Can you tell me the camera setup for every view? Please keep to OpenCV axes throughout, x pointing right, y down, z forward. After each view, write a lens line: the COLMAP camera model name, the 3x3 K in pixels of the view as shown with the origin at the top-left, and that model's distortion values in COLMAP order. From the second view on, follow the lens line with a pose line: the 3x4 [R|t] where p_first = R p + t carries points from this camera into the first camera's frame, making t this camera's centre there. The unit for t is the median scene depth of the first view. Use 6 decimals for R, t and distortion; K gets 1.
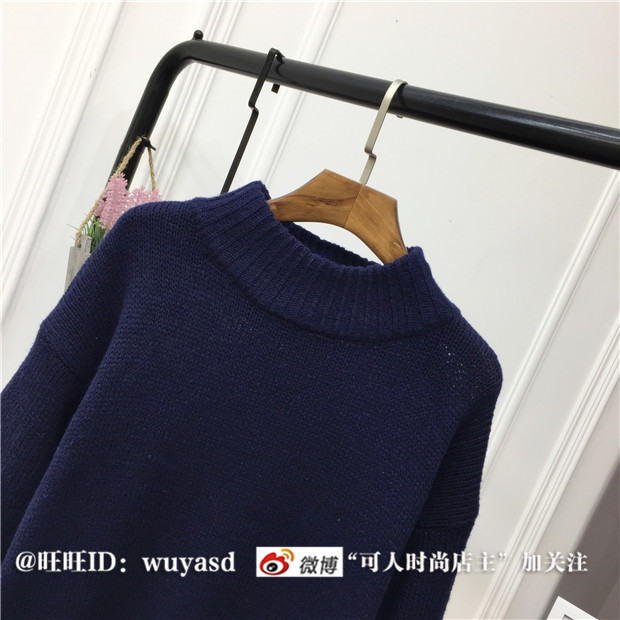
lens RADIAL K [[784.4, 0, 310.0], [0, 784.4, 310.0], [0, 0, 1]] dist [0.115235, -0.001287]
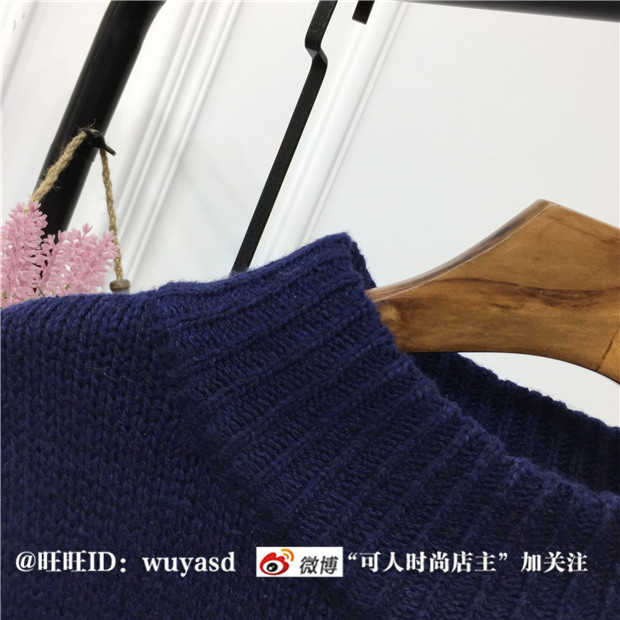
lens RADIAL K [[784.4, 0, 310.0], [0, 784.4, 310.0], [0, 0, 1]] dist [0.115235, -0.001287]
pose [[0.999508, -0.003924, -0.031131, -0.070237], [0.003696, 0.999966, -0.007365, -0.128909], [0.031159, 0.007247, 0.999488, 0.650578]]
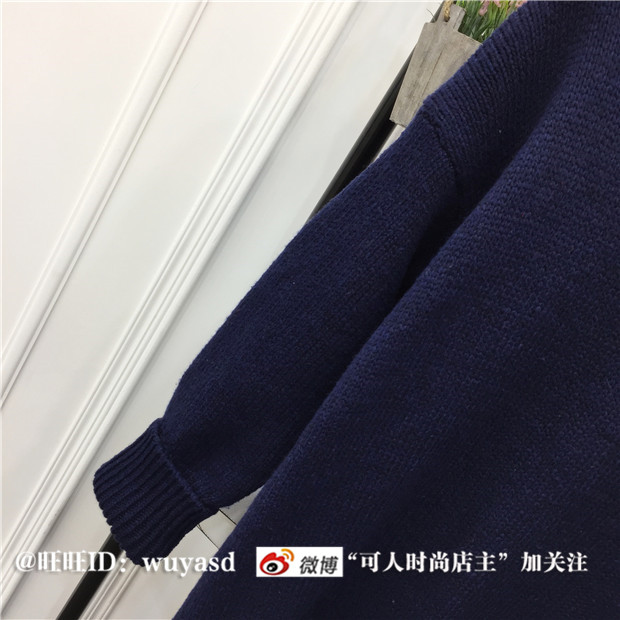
lens RADIAL K [[784.4, 0, 310.0], [0, 784.4, 310.0], [0, 0, 1]] dist [0.115235, -0.001287]
pose [[0.964984, 0.212694, -0.153517, -0.297339], [-0.189467, 0.969918, 0.152841, 0.117074], [0.181407, -0.118403, 0.976254, 0.255763]]
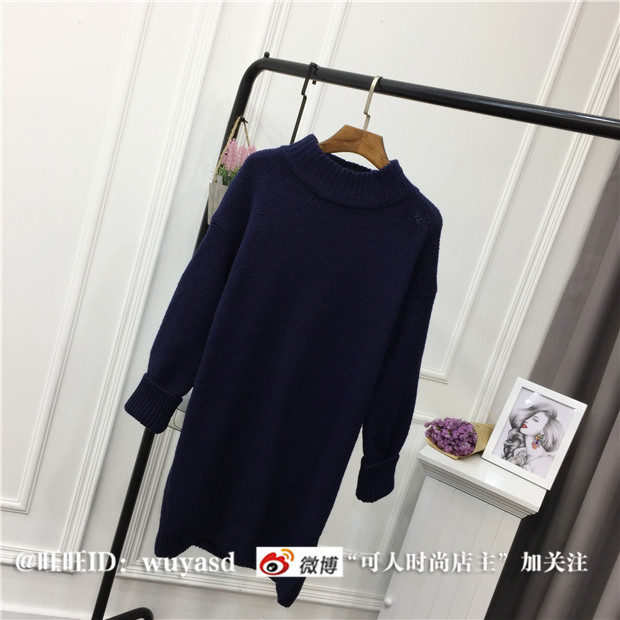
lens RADIAL K [[784.4, 0, 310.0], [0, 784.4, 310.0], [0, 0, 1]] dist [0.115235, -0.001287]
pose [[0.994689, -0.092208, -0.045738, -0.021135], [0.094794, 0.993804, 0.058028, 0.162754], [0.040104, -0.062055, 0.997267, -1.024989]]
